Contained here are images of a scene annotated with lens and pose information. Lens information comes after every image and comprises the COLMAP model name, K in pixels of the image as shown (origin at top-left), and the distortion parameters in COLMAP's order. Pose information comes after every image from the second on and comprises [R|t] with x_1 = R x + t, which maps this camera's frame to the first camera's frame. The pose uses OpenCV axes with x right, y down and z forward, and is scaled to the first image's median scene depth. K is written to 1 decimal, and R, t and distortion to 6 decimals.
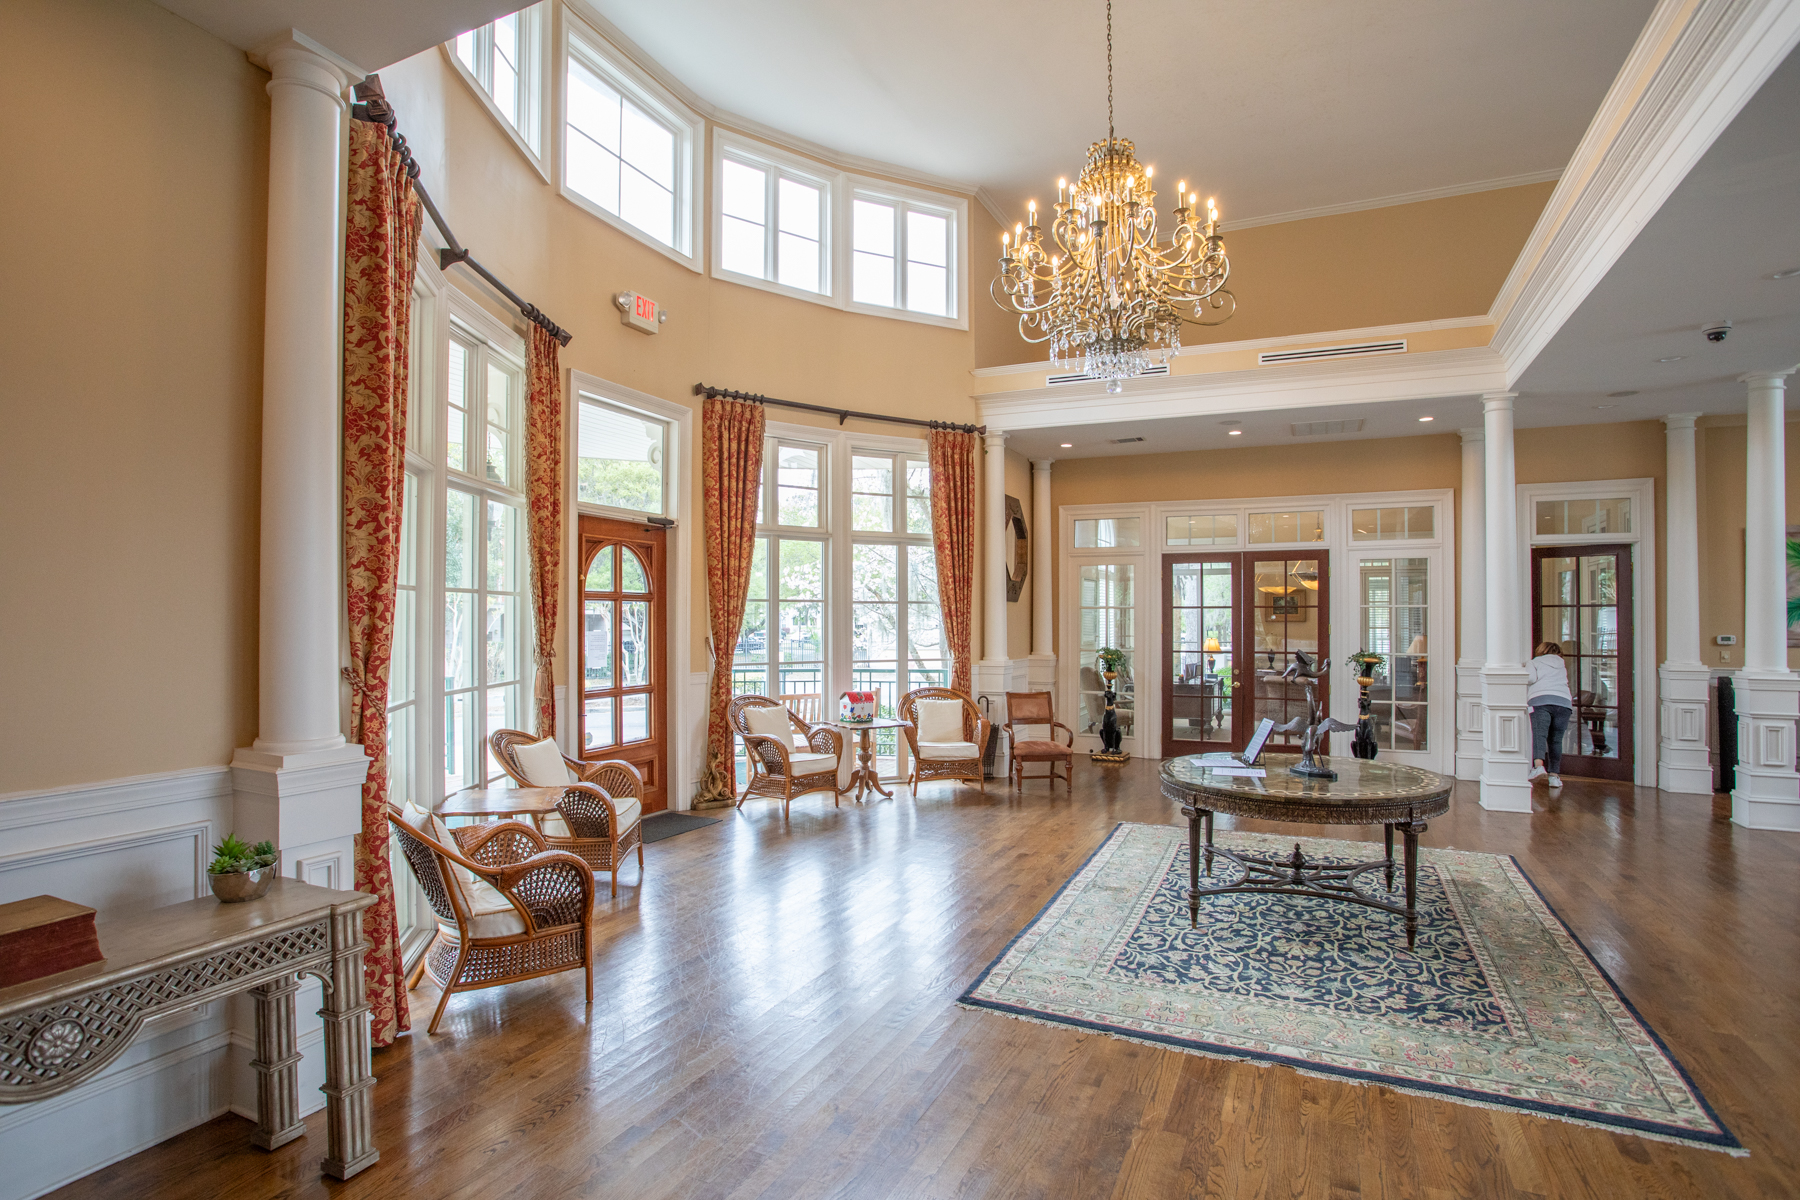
lens RADIAL K [[909.2, 0, 900.0], [0, 909.2, 600.0], [0, 0, 1]] dist [-0.039946, 0.000729]
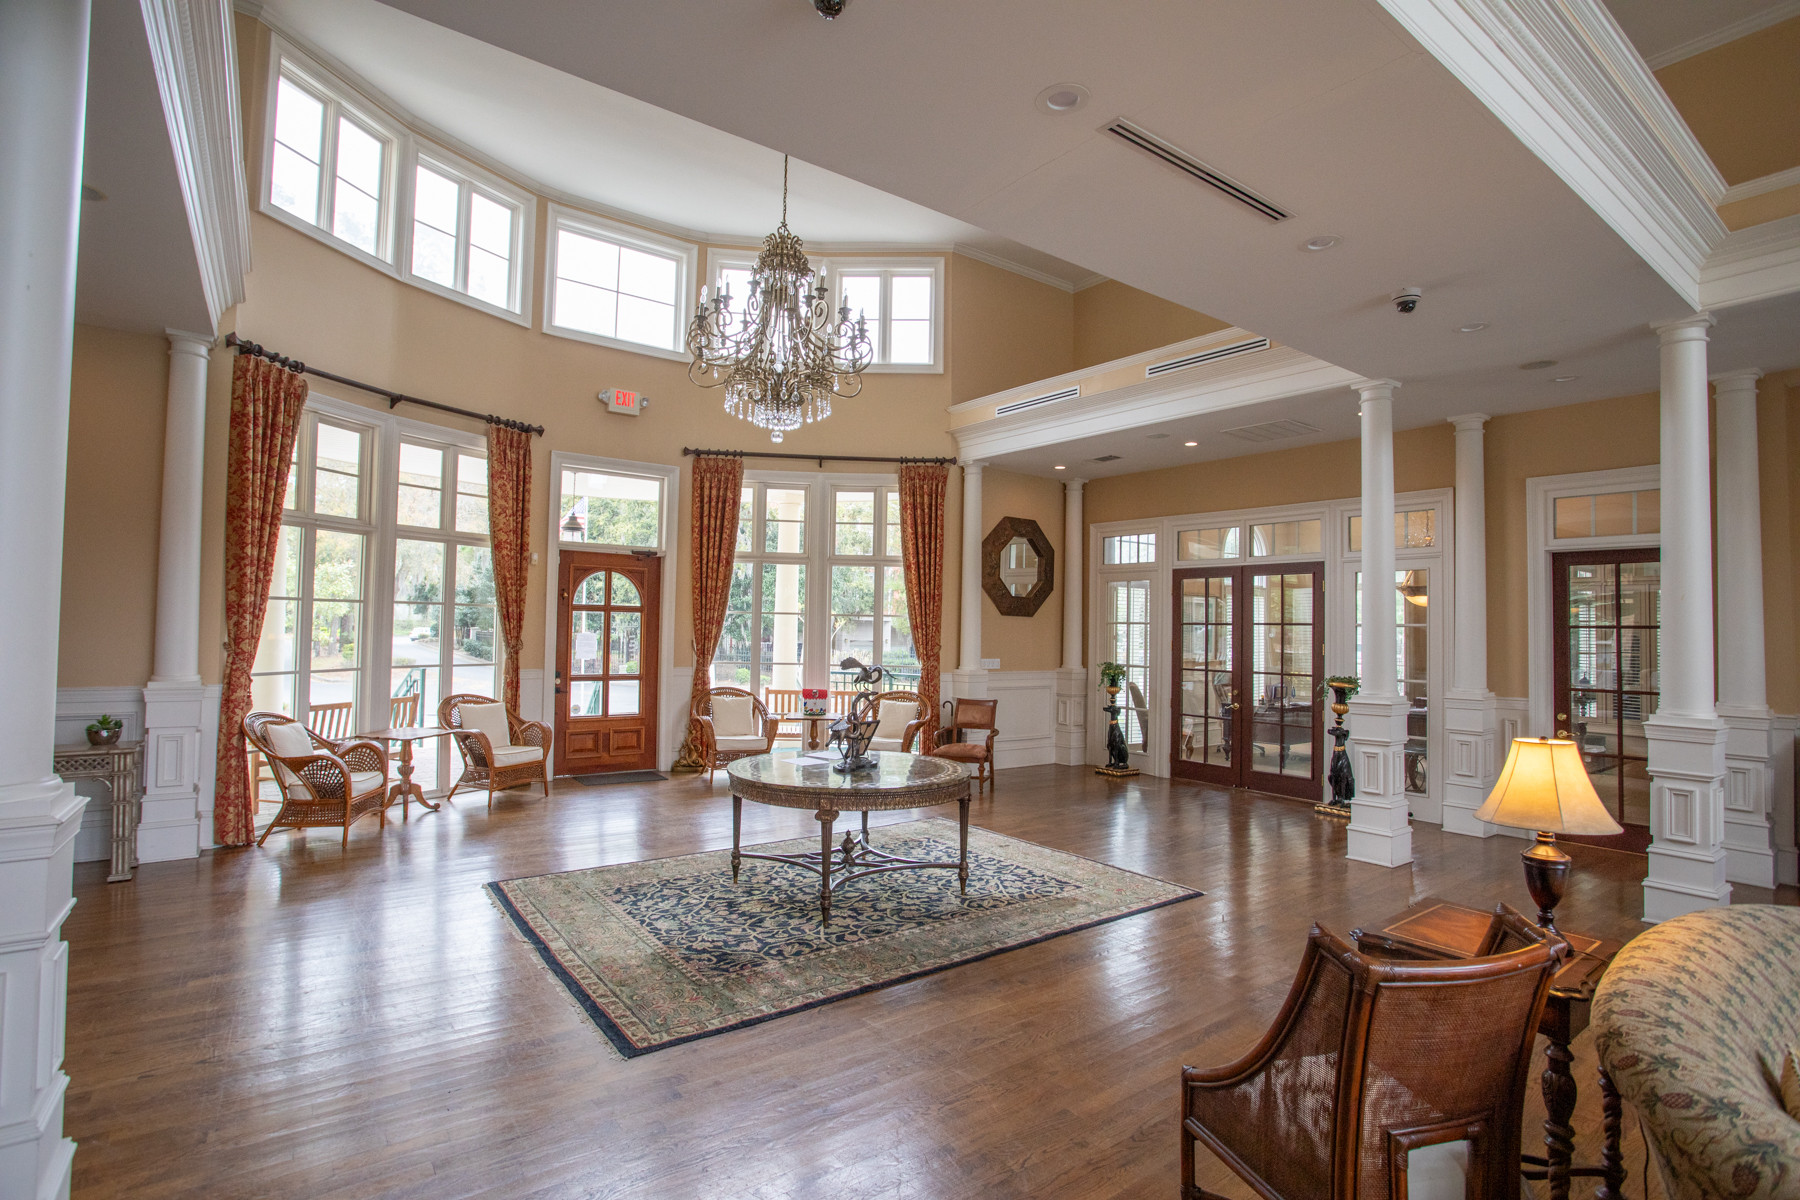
lens RADIAL K [[874.7, 0, 900.0], [0, 874.7, 600.0], [0, 0, 1]] dist [-0.054272, 0.000745]
pose [[0.877289, 0.001381, -0.479961, 0.603086], [-0.010054, 0.999829, -0.015499, -0.000399], [0.479858, 0.018423, 0.877153, 0.040631]]
